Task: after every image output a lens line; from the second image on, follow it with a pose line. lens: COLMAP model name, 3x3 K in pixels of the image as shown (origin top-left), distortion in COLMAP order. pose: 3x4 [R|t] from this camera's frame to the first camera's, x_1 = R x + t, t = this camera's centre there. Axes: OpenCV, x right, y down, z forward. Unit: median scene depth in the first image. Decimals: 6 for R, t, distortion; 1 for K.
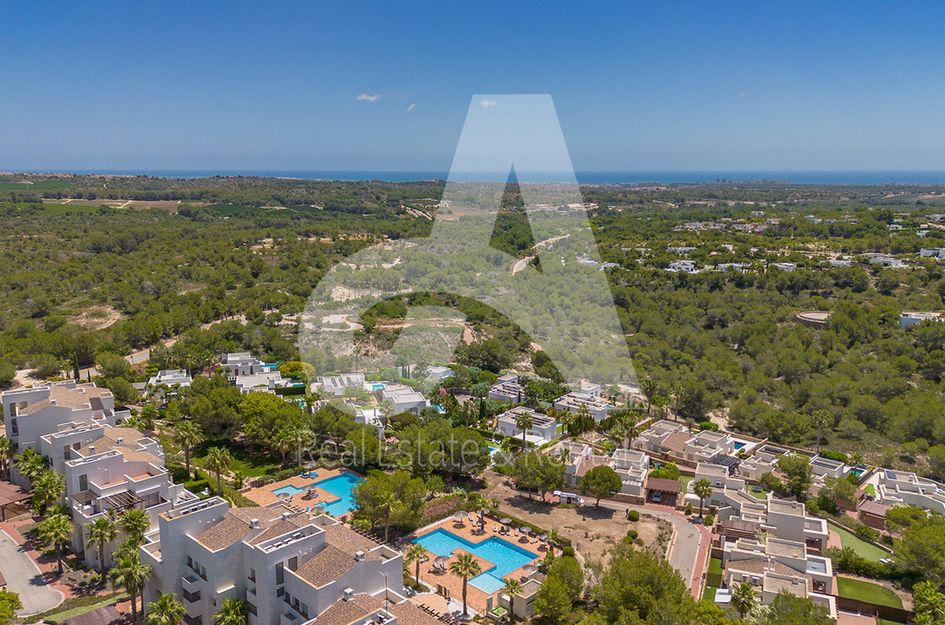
lens RADIAL K [[841.5, 0, 472.5], [0, 841.5, 312.5], [0, 0, 1]] dist [0.114724, -0.192598]
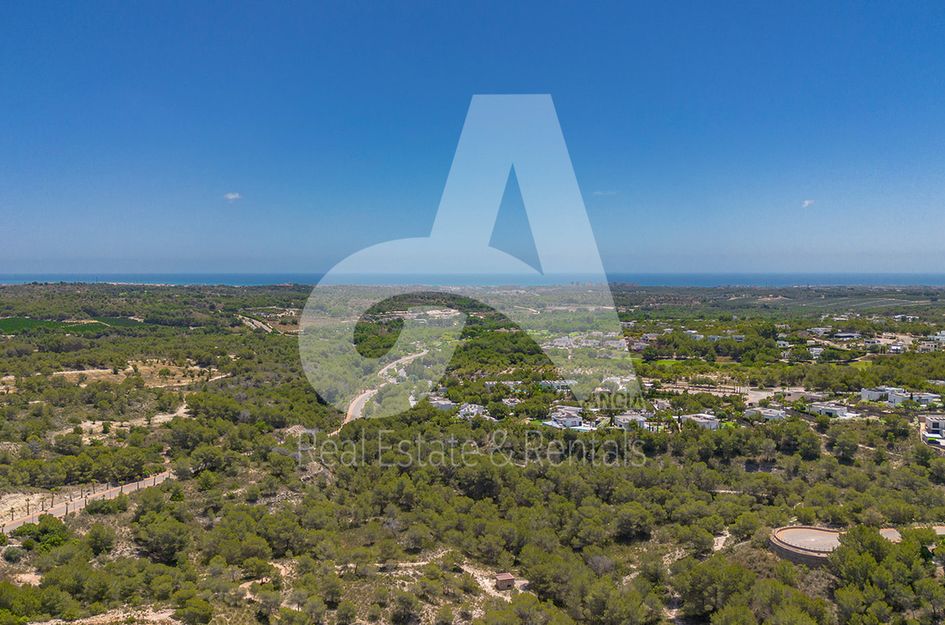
lens RADIAL K [[841.5, 0, 472.5], [0, 841.5, 312.5], [0, 0, 1]] dist [0.114724, -0.192598]
pose [[0.987022, -0.009913, 0.160278, 0.031911], [0.028906, 0.992758, -0.116606, -0.039450], [-0.157961, 0.119726, 0.980160, 0.179806]]
